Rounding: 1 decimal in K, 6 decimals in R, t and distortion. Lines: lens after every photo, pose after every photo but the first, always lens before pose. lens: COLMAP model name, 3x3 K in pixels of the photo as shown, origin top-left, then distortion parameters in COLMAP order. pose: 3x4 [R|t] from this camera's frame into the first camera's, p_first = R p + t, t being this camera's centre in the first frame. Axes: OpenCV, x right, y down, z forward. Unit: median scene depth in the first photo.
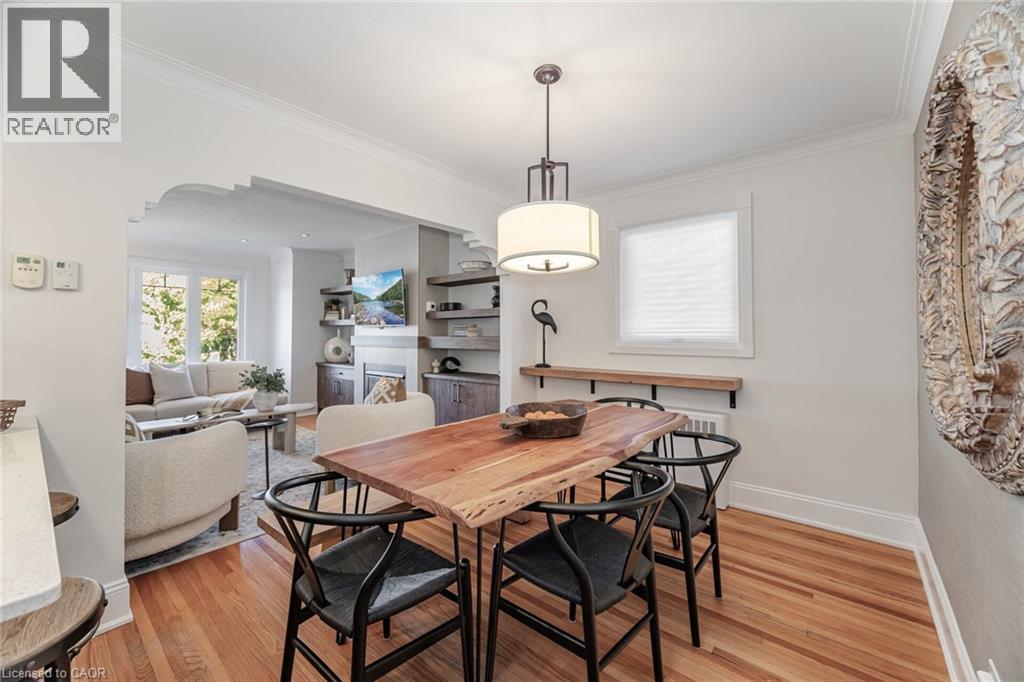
lens RADIAL K [[410.7, 0, 506.7], [0, 410.7, 333.6], [0, 0, 1]] dist [-0.004910, -0.000329]
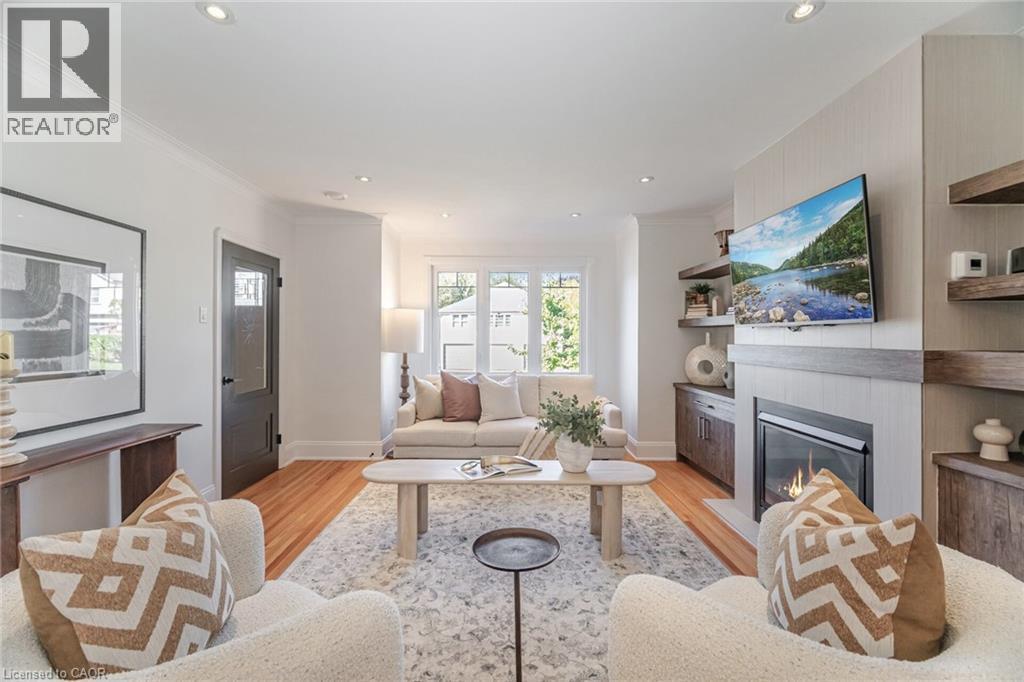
lens RADIAL K [[410.7, 0, 506.7], [0, 410.7, 333.6], [0, 0, 1]] dist [-0.004910, -0.000329]
pose [[0.648107, -0.007089, -0.761516, -0.167030], [0.000983, 0.999964, -0.008472, -0.004894], [0.761548, 0.004742, 0.648091, 0.457404]]
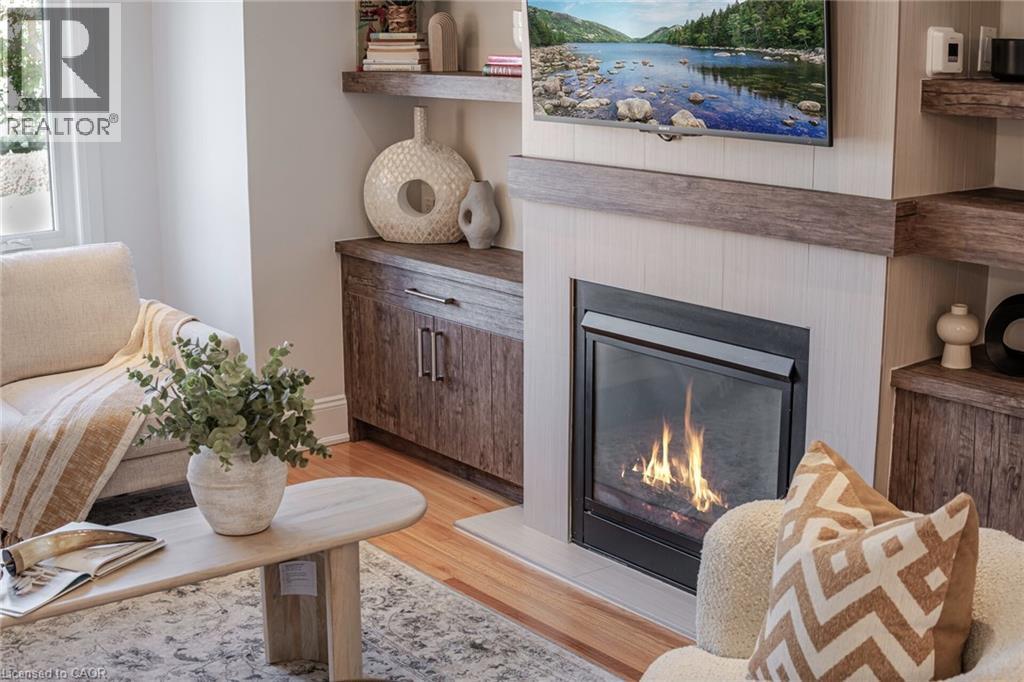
lens RADIAL K [[1360.2, 0, 470.9], [0, 1360.2, 338.8], [0, 0, 1]] dist [-0.205656, -0.029809]
pose [[0.974986, 0.039240, -0.218775, -0.254762], [0.011898, 0.973667, 0.227663, -0.074653], [0.221947, -0.224572, 0.948845, 0.282007]]
